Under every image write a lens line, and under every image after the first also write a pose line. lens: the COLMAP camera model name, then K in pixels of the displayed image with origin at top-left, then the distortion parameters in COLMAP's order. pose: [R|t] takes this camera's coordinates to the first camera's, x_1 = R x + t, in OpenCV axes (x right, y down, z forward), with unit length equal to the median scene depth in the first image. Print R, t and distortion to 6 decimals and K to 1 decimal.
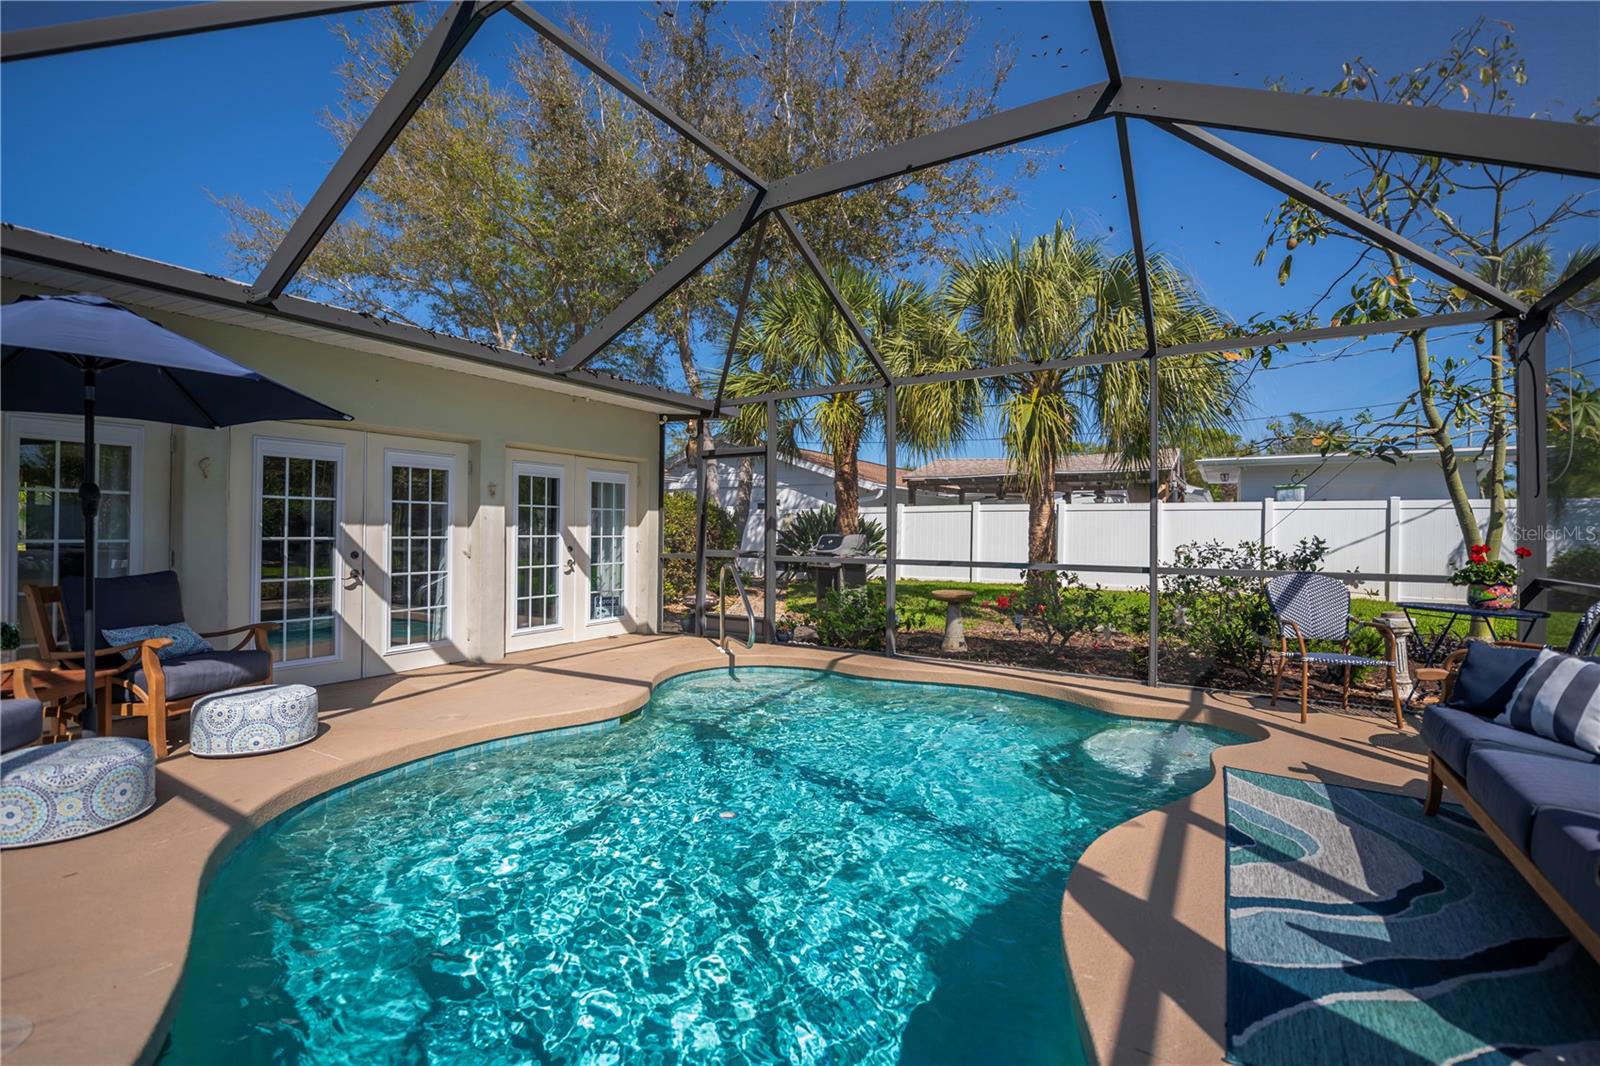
lens RADIAL K [[696.1, 0, 793.7], [0, 696.1, 532.3], [0, 0, 1]] dist [-0.004702, -0.001835]
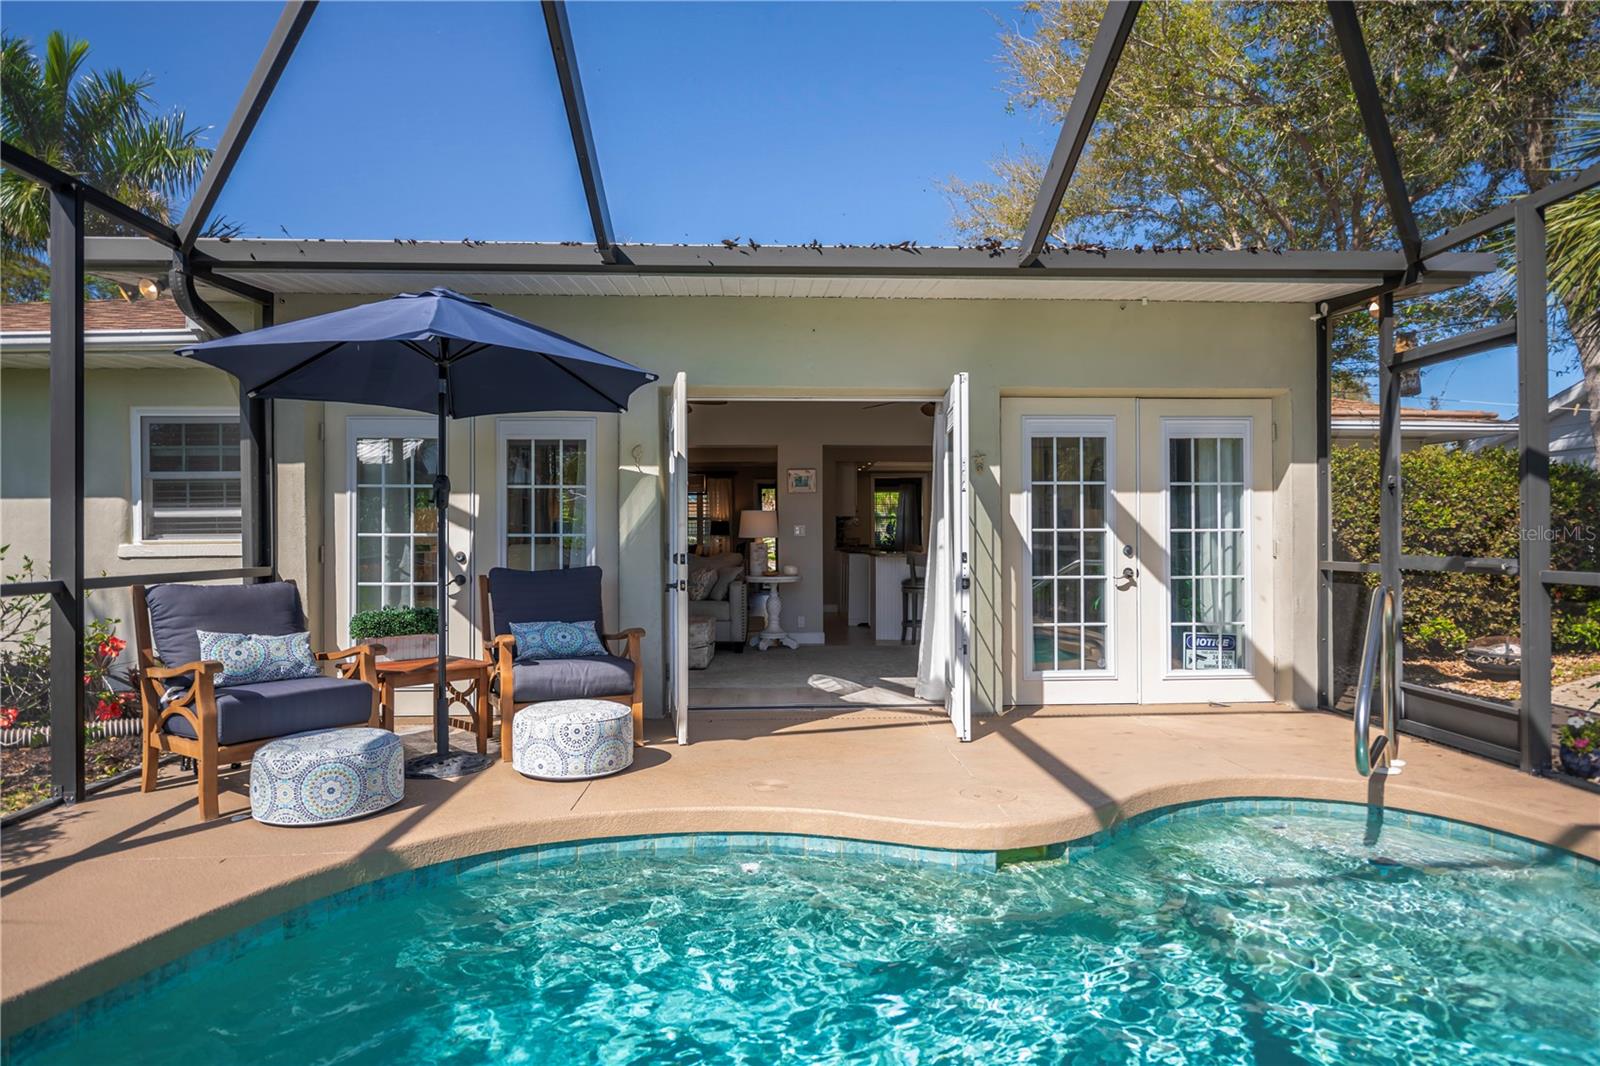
lens RADIAL K [[898.7, 0, 800.5], [0, 898.7, 529.5], [0, 0, 1]] dist [0.005727, 0.000632]
pose [[0.575908, -0.011889, -0.817428, 0.194063], [0.005759, 0.999928, -0.010485, 0.014596], [0.817494, 0.001331, 0.575935, 0.370286]]
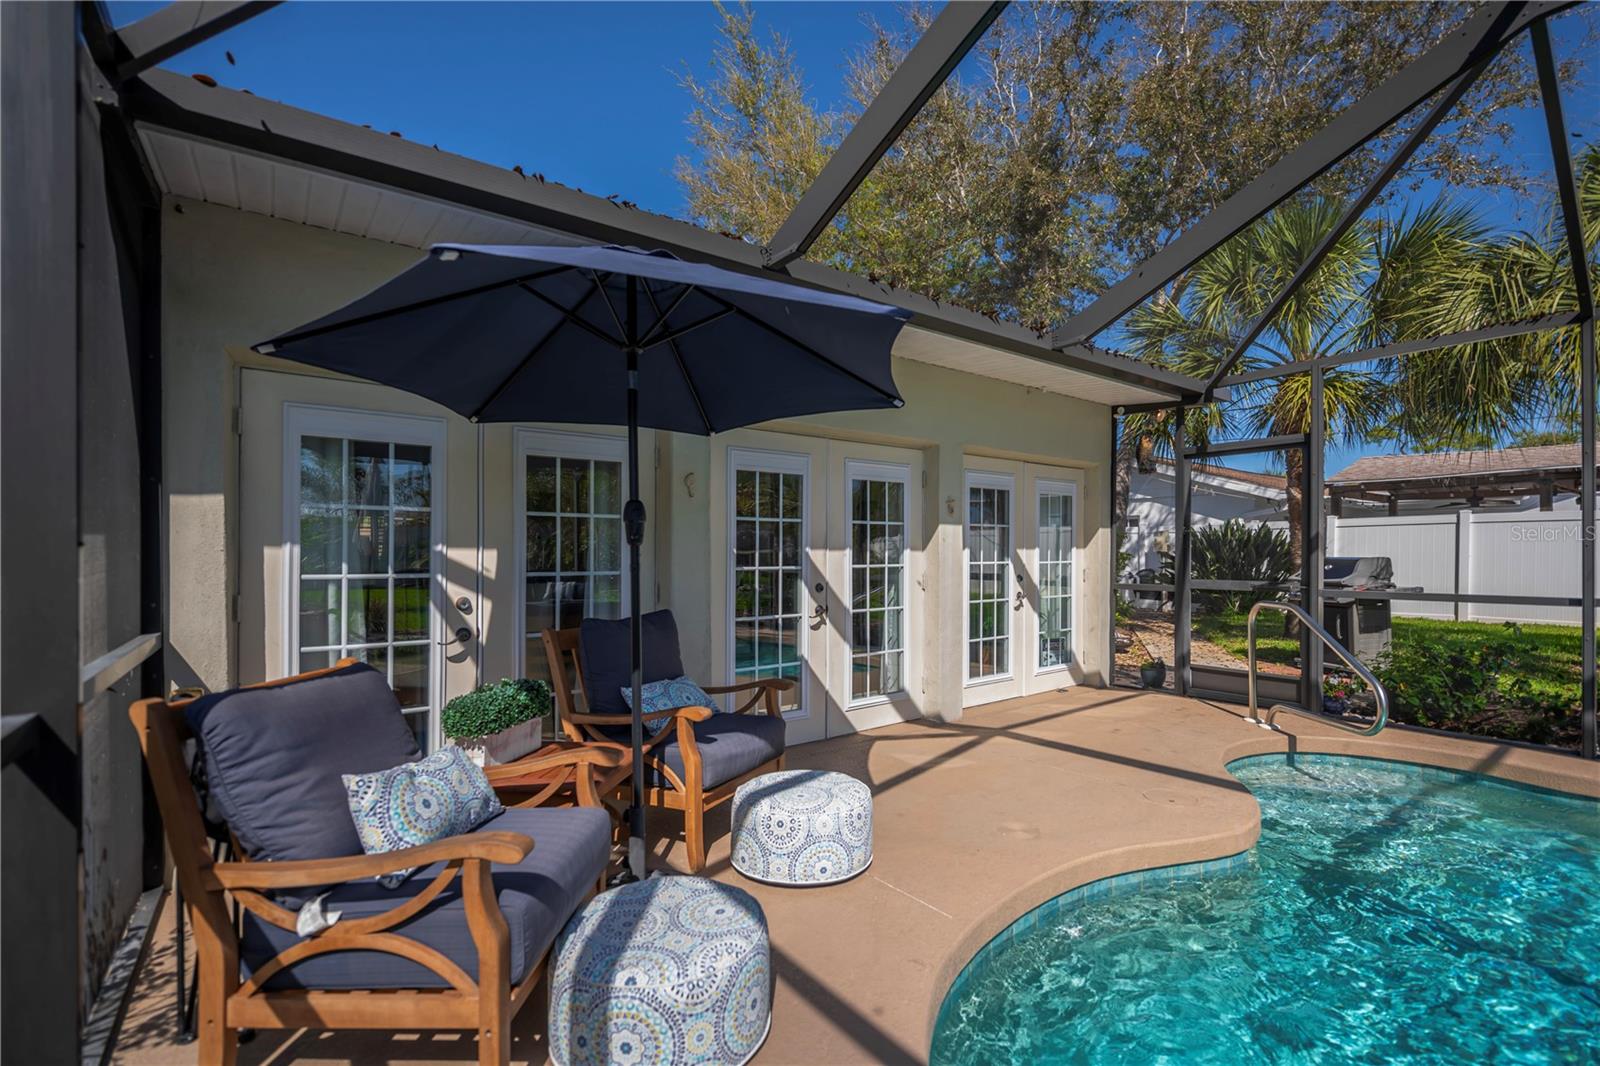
lens RADIAL K [[696.1, 0, 808.5], [0, 696.1, 531.5], [0, 0, 1]] dist [-0.004702, -0.001835]
pose [[0.936190, -0.017707, -0.351048, -0.322280], [0.006456, 0.999428, -0.033196, -0.005586], [0.351435, 0.028811, 0.935769, 0.201442]]
